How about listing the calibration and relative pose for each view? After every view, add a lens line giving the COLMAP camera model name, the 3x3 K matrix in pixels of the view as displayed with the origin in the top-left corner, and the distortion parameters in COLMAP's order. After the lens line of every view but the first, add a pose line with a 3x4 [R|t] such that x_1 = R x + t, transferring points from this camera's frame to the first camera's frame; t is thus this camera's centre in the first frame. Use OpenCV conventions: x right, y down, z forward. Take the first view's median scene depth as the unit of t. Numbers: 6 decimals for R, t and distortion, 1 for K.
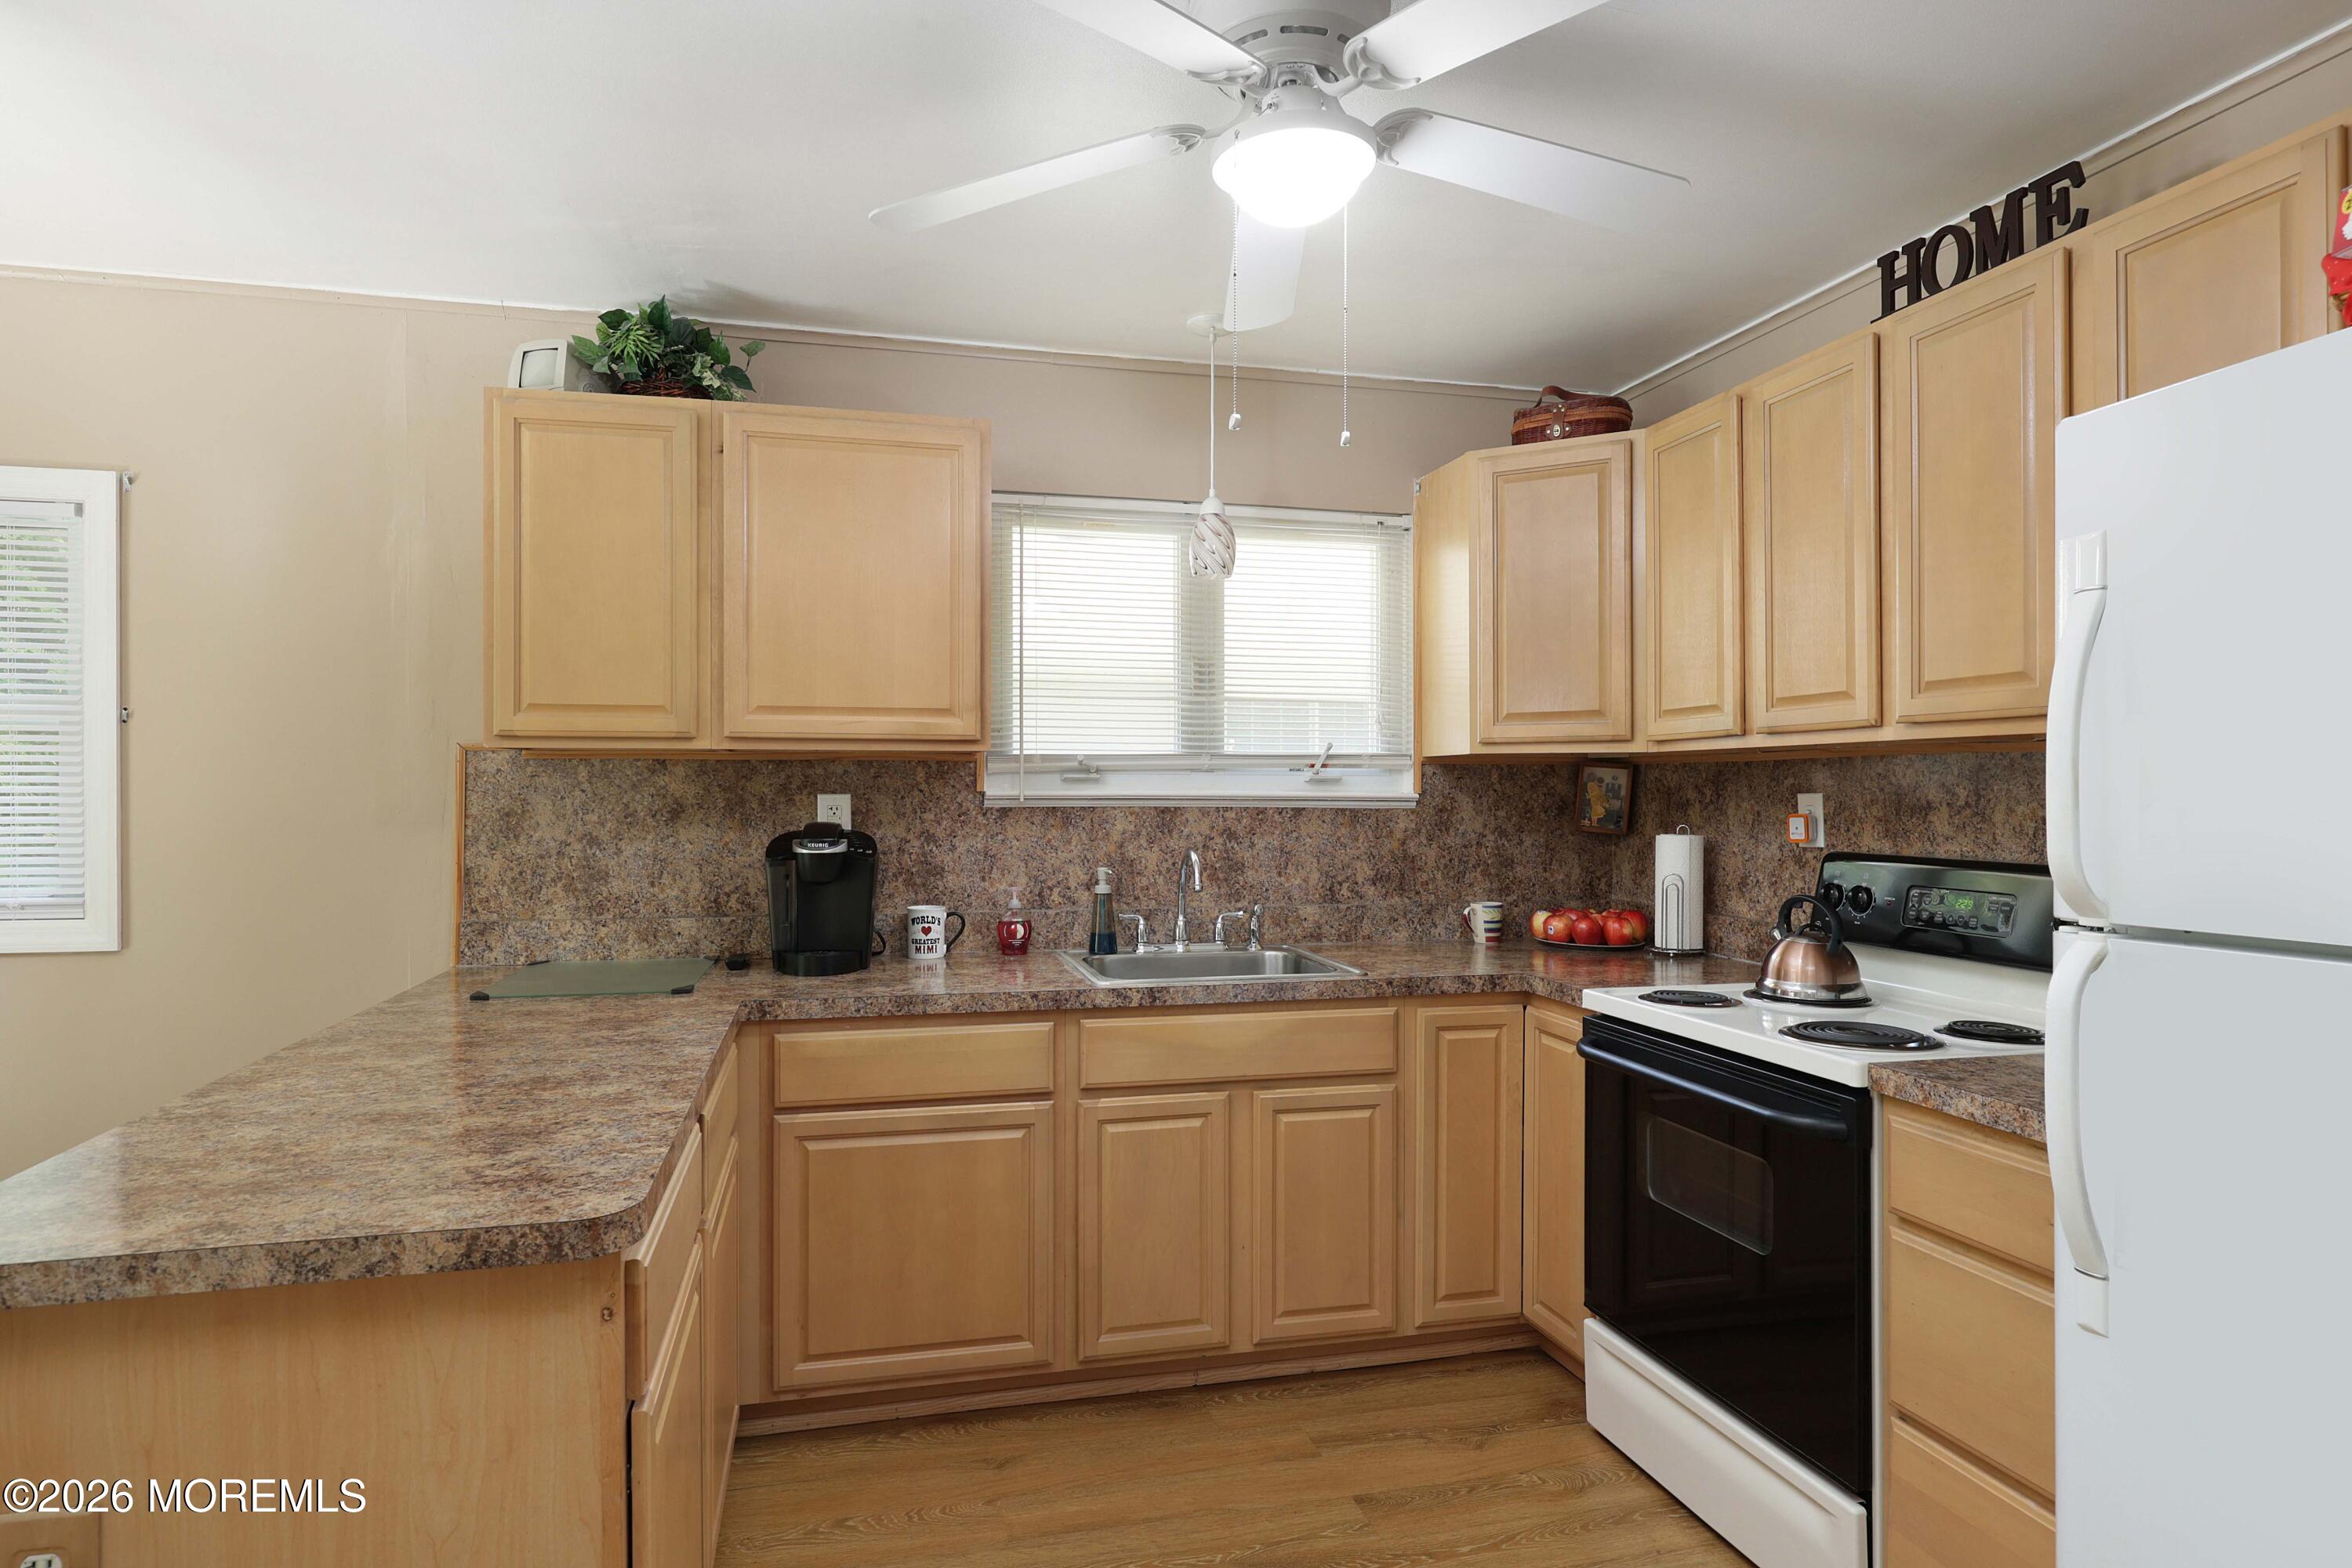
lens RADIAL K [[1310.5, 0, 1171.2], [0, 1310.5, 787.4], [0, 0, 1]] dist [-0.002394, 0.002591]
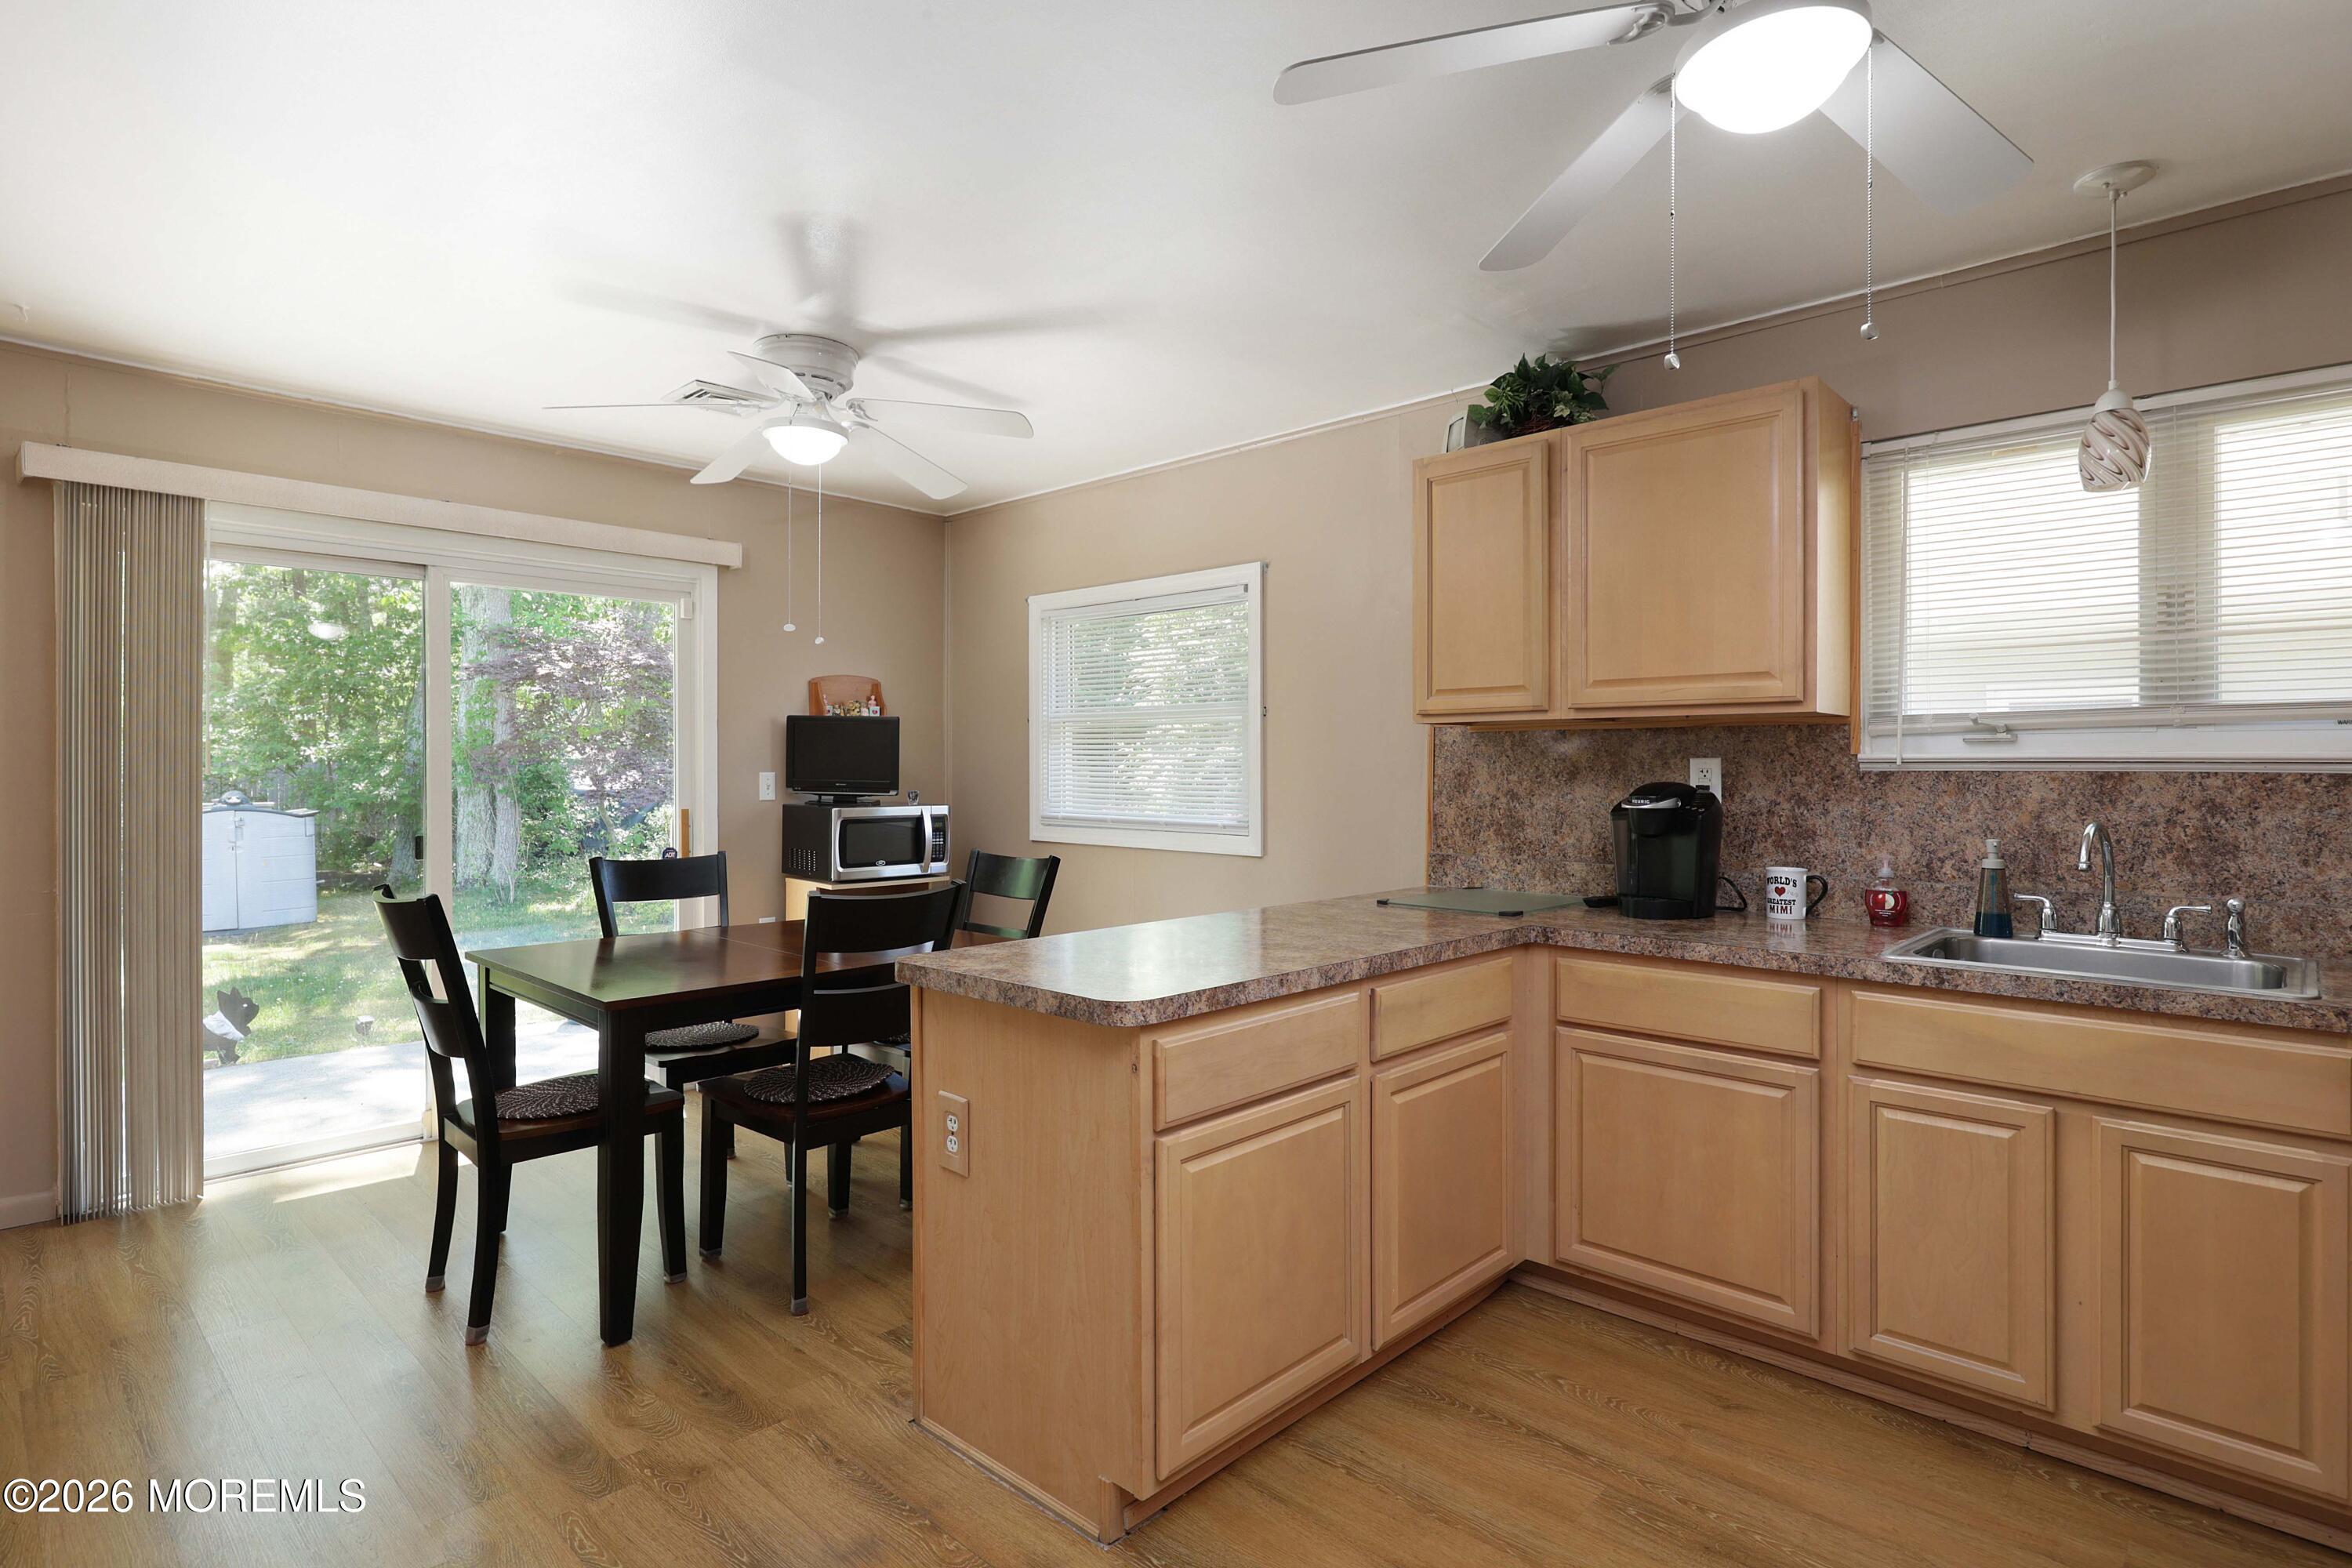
lens RADIAL K [[1174.7, 0, 1181.5], [0, 1174.7, 771.3], [0, 0, 1]] dist [-0.003593, 0.001349]
pose [[0.540263, 0.001061, -0.841496, 0.355801], [-0.002198, 0.999998, -0.000150, 0.018777], [0.841493, 0.001931, 0.540264, 0.124344]]
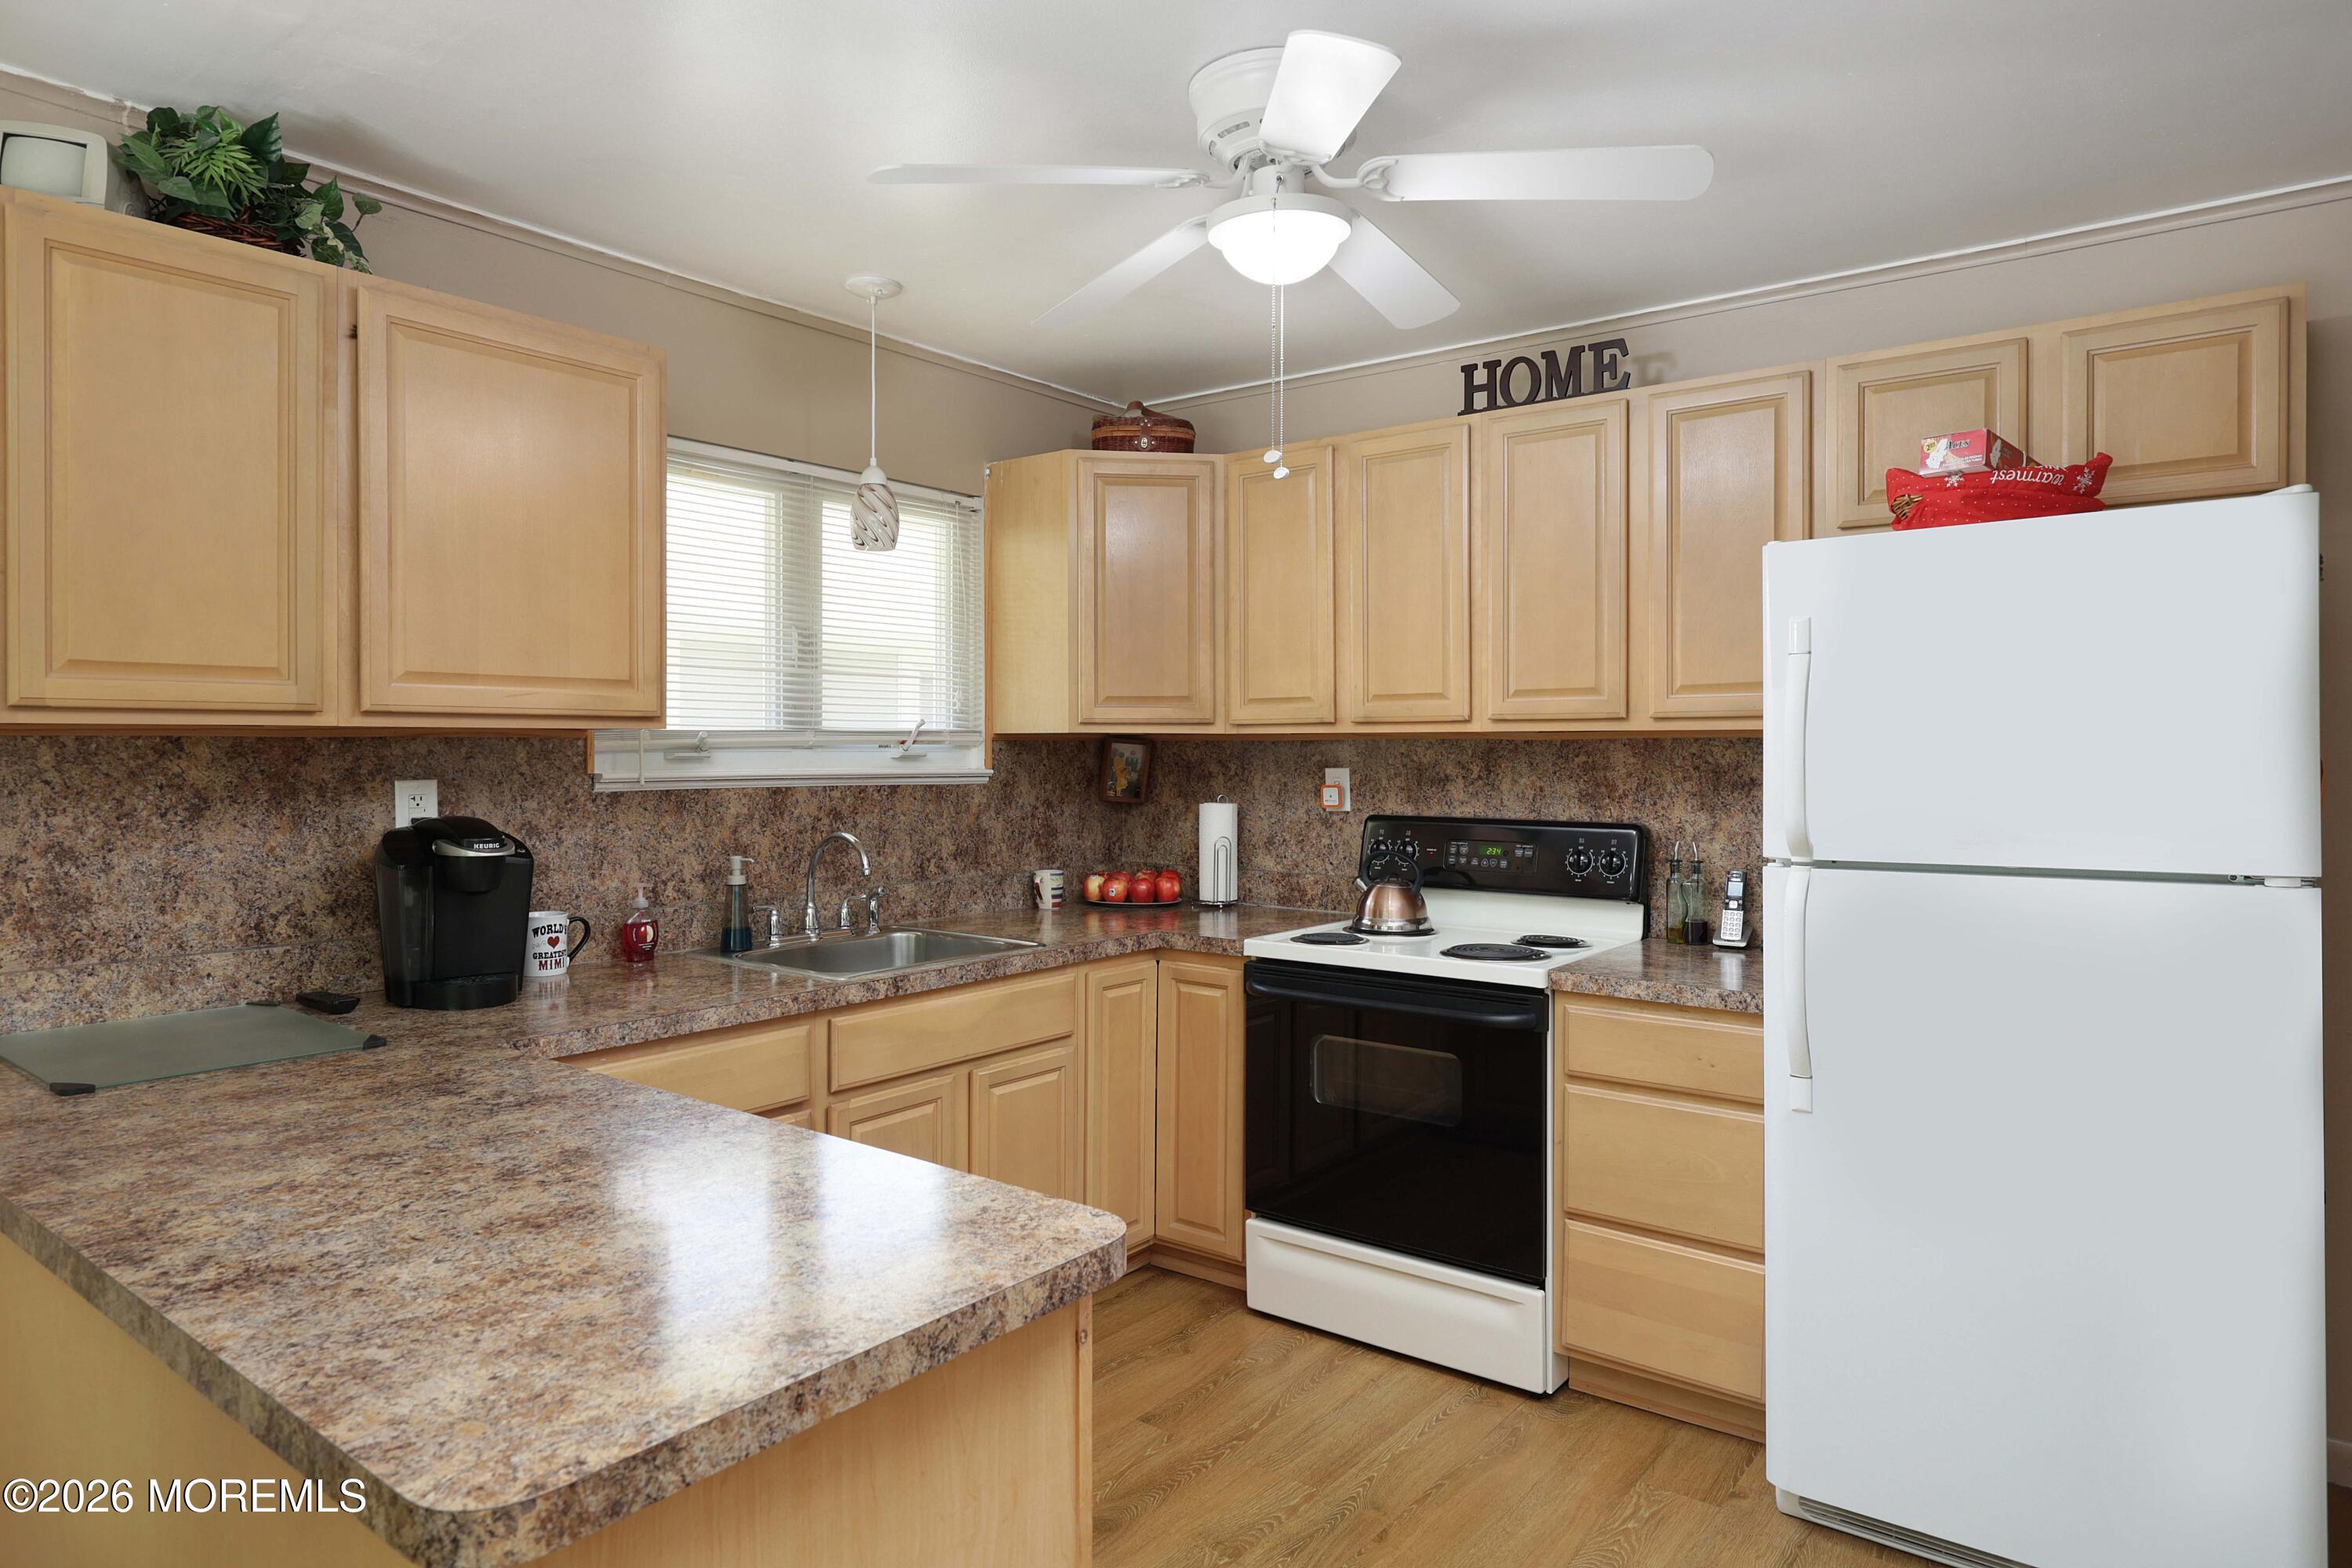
lens RADIAL K [[1378.4, 0, 1174.4], [0, 1378.4, 761.2], [0, 0, 1]] dist [-0.001111, -0.001371]
pose [[0.786041, -0.007535, 0.618128, -0.452036], [-0.000024, 0.999925, 0.012220, -0.018198], [-0.618174, -0.009620, 0.785982, 0.068014]]
